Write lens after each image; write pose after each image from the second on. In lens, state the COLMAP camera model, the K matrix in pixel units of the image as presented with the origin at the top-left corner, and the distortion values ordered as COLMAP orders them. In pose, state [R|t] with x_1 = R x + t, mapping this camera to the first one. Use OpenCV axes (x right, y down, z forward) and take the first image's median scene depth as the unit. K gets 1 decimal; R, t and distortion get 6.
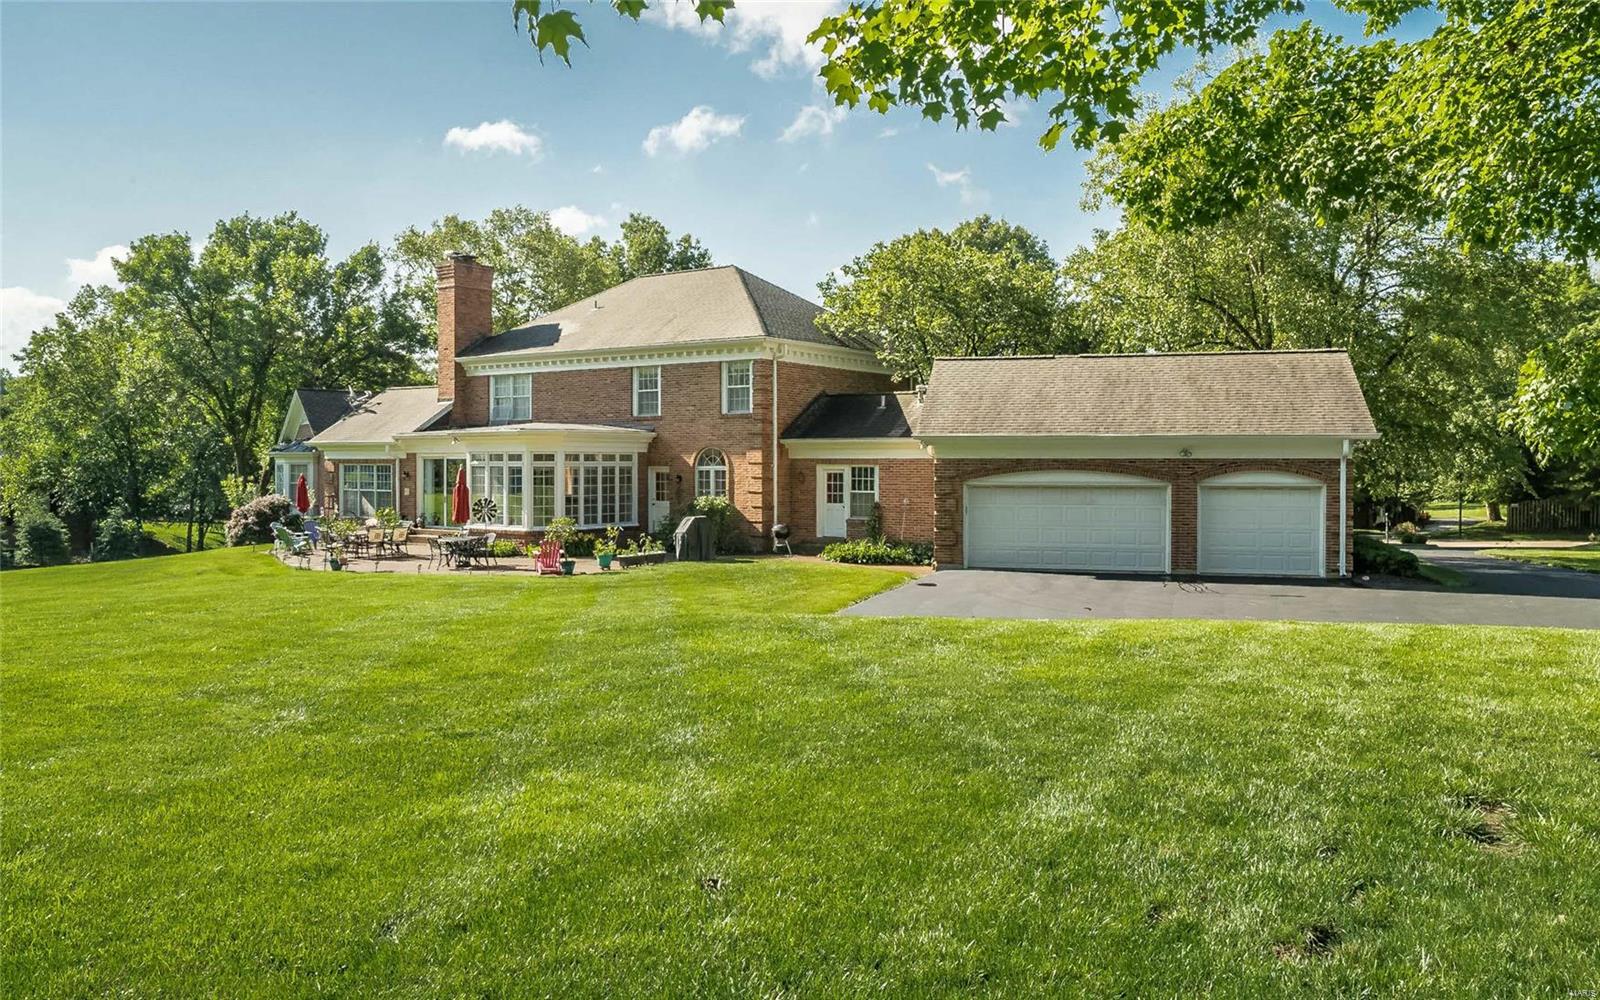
lens RADIAL K [[1152.4, 0, 799.4], [0, 1152.4, 489.1], [0, 0, 1]] dist [0.038535, -0.000861]
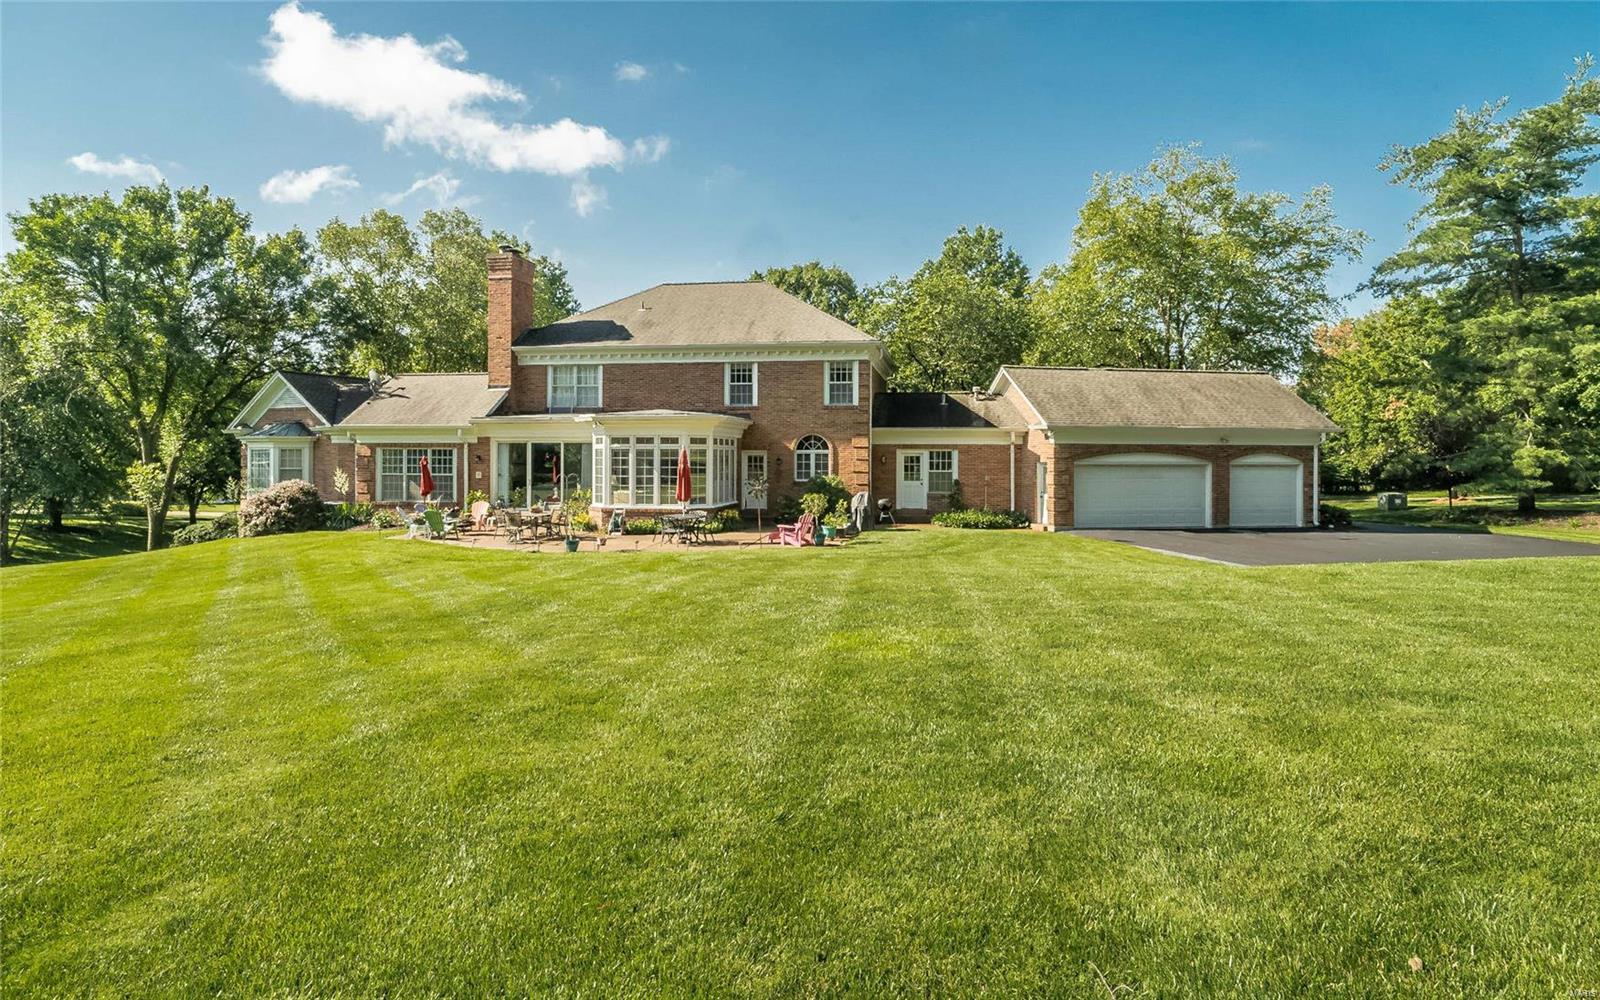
lens RADIAL K [[902.7, 0, 797.2], [0, 902.7, 443.4], [0, 0, 1]] dist [0.024958, 0.000949]
pose [[0.907891, 0.008515, 0.419120, -0.477823], [0.007950, 0.999264, -0.037522, 0.007335], [-0.419131, 0.037398, 0.907155, 0.183375]]
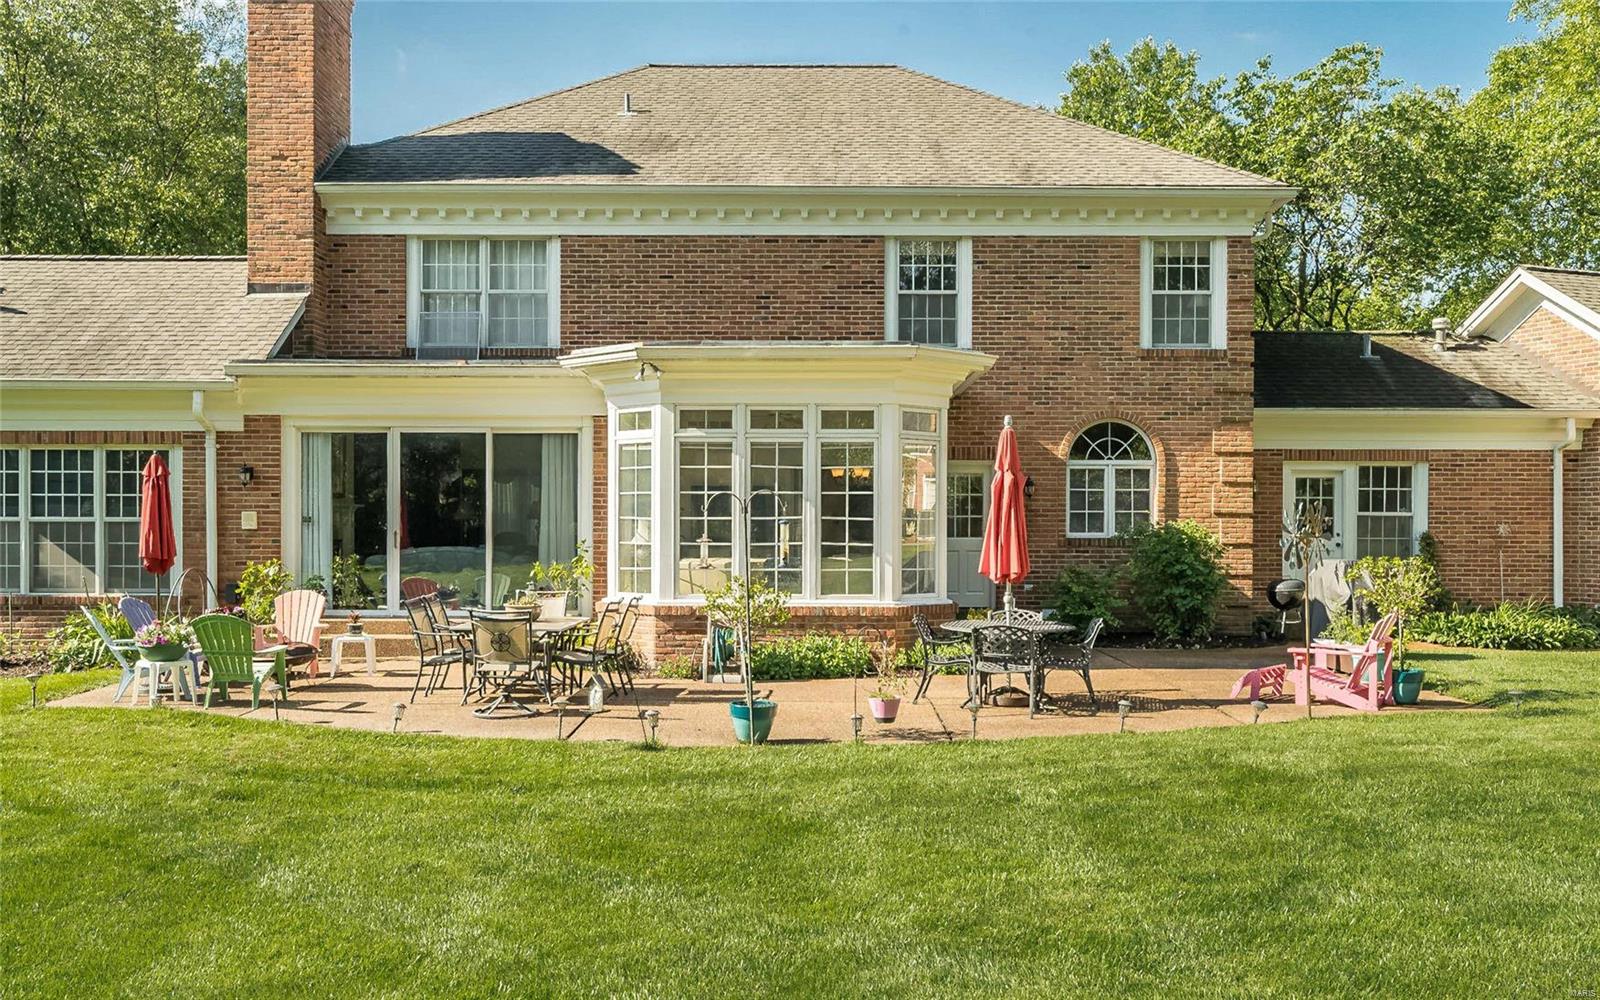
lens RADIAL K [[1539.8, 0, 800.9], [0, 1539.8, 514.9], [0, 0, 1]] dist [0.016627, 0.000000]
pose [[0.823376, 0.007029, 0.567452, -0.540043], [0.011461, 0.999513, -0.029011, 0.019132], [-0.567380, 0.030391, 0.822895, 0.566441]]
